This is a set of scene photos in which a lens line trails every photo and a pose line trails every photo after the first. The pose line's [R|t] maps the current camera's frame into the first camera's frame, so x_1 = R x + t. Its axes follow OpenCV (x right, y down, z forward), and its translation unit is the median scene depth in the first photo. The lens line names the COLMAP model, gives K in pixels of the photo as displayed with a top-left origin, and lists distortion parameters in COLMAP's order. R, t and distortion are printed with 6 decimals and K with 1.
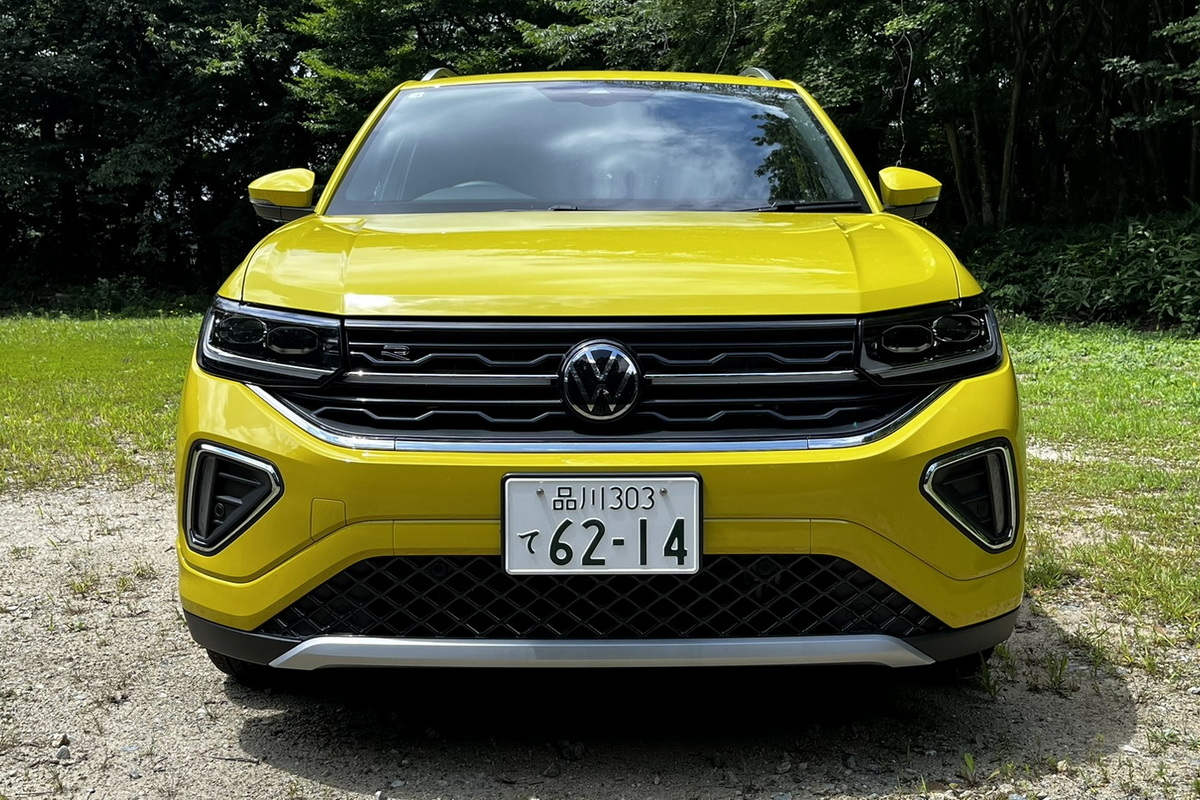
lens RADIAL K [[1288.0, 0, 600.0], [0, 1288.0, 400.0], [0, 0, 1]] dist [0.004852, -0.004470]
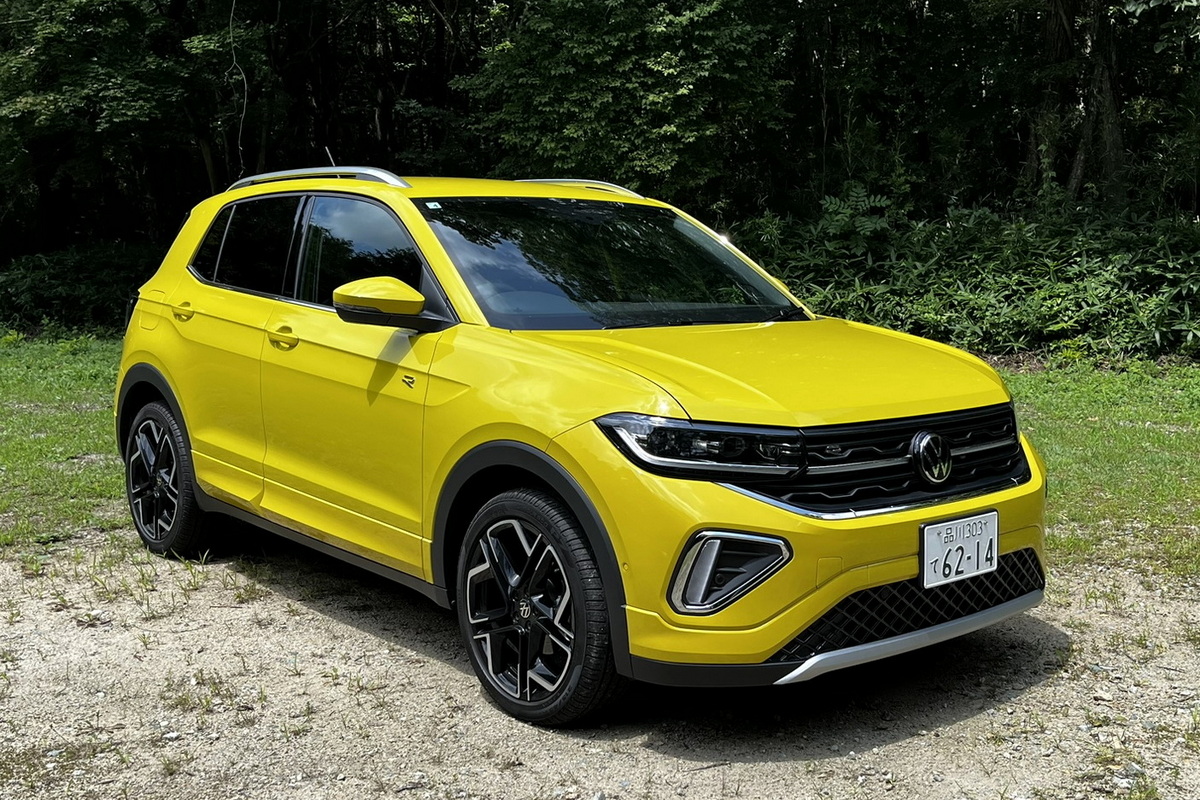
lens RADIAL K [[1288.0, 0, 600.0], [0, 1288.0, 400.0], [0, 0, 1]] dist [0.004852, -0.004470]
pose [[0.774141, -0.066387, 0.629523, -1.258159], [0.060320, 0.997696, 0.031036, -0.153122], [-0.630133, 0.013947, 0.776362, 0.041692]]
